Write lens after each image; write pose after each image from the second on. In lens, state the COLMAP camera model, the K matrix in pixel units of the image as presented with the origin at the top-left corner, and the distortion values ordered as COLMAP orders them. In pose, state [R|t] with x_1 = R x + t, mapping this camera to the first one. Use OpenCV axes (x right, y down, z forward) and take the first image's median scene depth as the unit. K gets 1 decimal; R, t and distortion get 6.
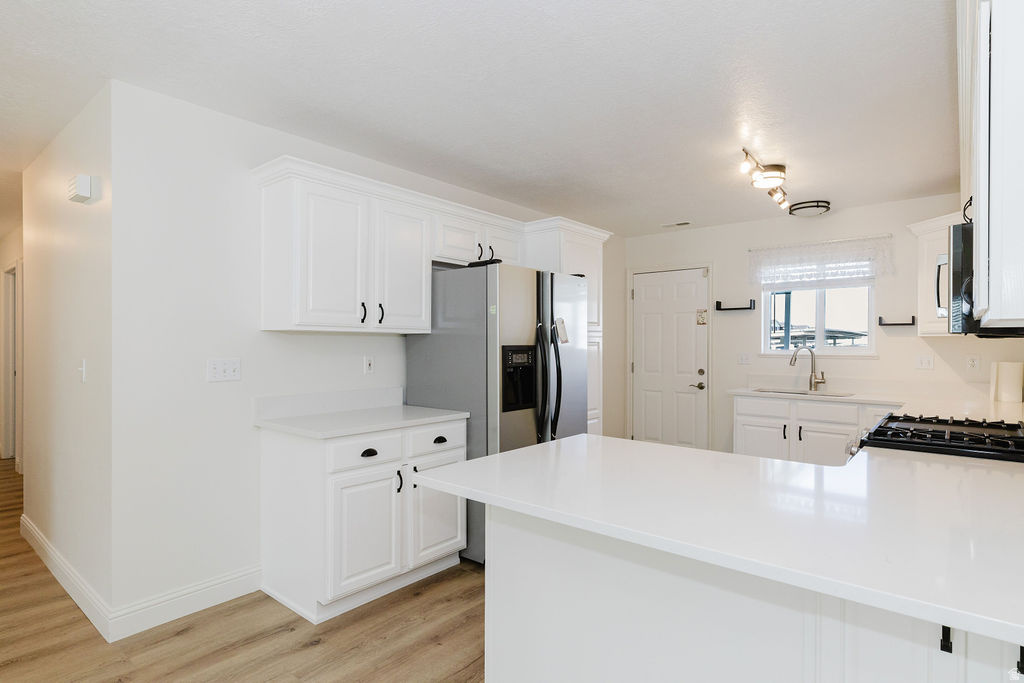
lens RADIAL K [[540.4, 0, 521.3], [0, 540.4, 342.0], [0, 0, 1]] dist [-0.000973, -0.000569]
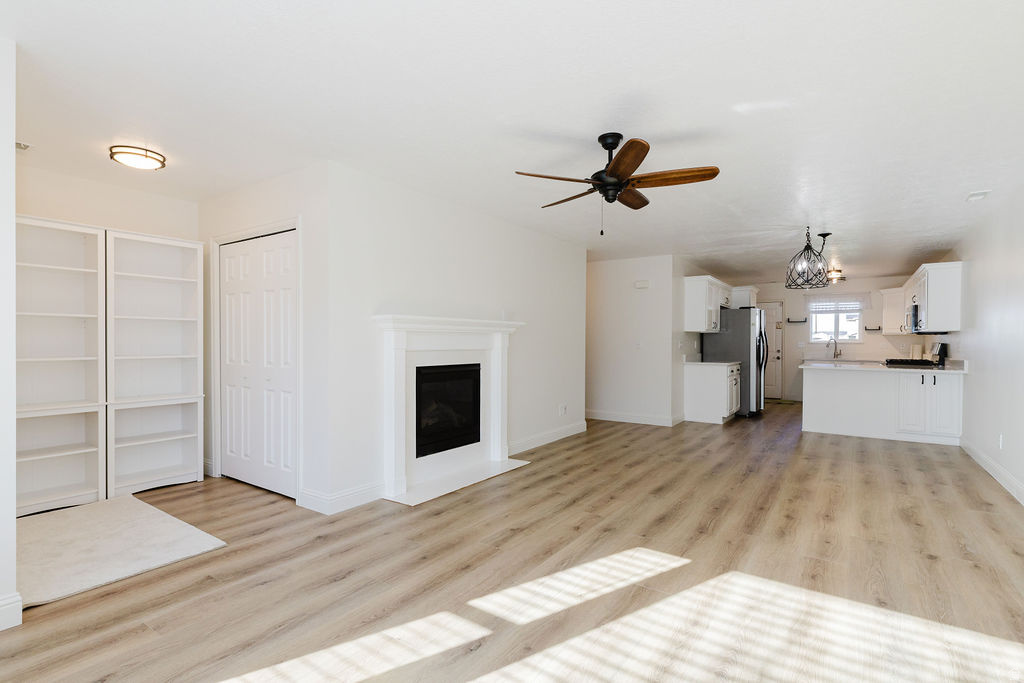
lens RADIAL K [[493.6, 0, 513.1], [0, 493.6, 343.6], [0, 0, 1]] dist [0.003703, -0.001626]
pose [[0.996455, -0.002980, 0.084076, -1.012917], [0.001899, 0.999915, 0.012935, -0.001777], [-0.084108, -0.012729, 0.996375, -0.988491]]
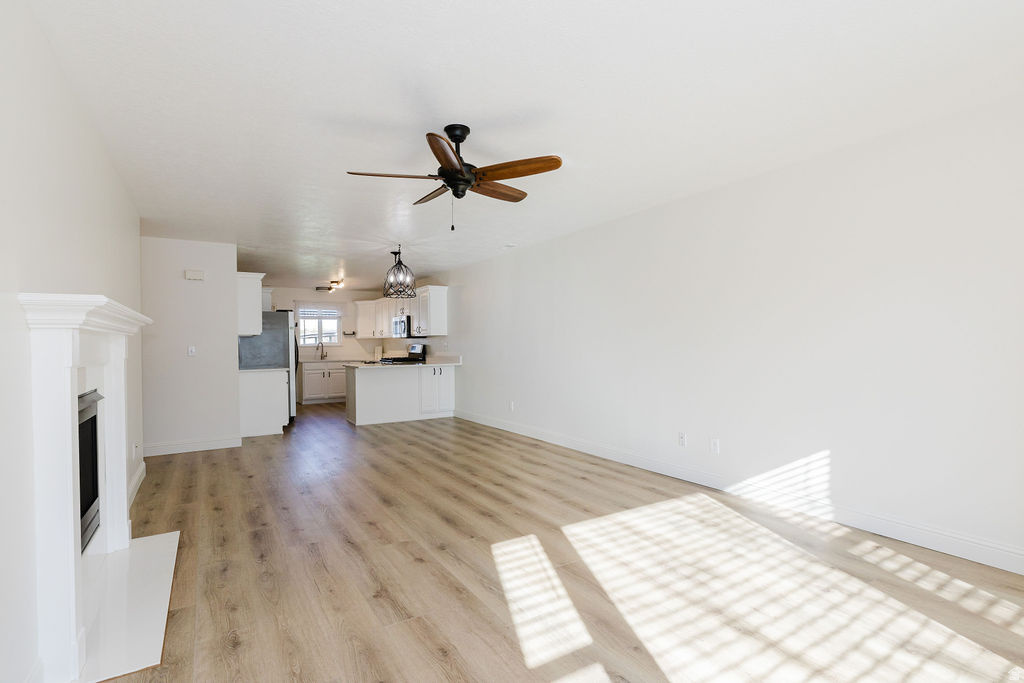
lens RADIAL K [[493.6, 0, 513.5], [0, 493.6, 347.3], [0, 0, 1]] dist [0.003703, -0.001626]
pose [[0.318903, -0.018746, 0.947602, -1.398012], [0.007668, 0.999823, 0.017198, -0.002450], [-0.947756, 0.001782, 0.318990, -0.608195]]
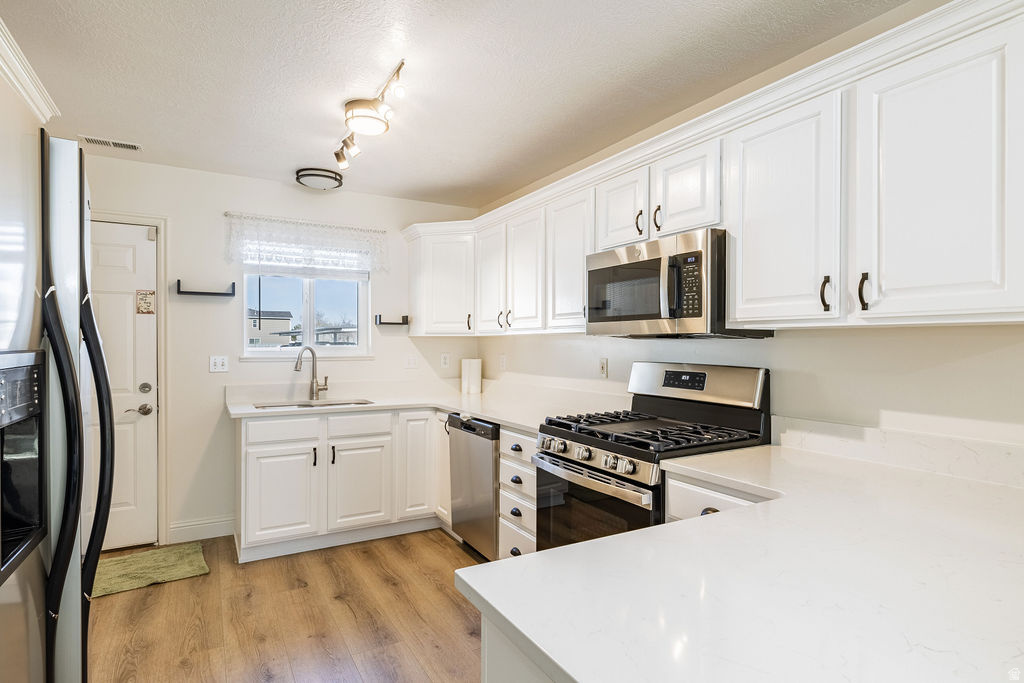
lens RADIAL K [[540.4, 0, 512.7], [0, 540.4, 347.9], [0, 0, 1]] dist [-0.000973, -0.000569]
pose [[0.351927, -0.014036, 0.935922, -0.132031], [-0.005755, 0.999836, 0.017159, -0.006237], [-0.936010, -0.011425, 0.351789, 0.423268]]
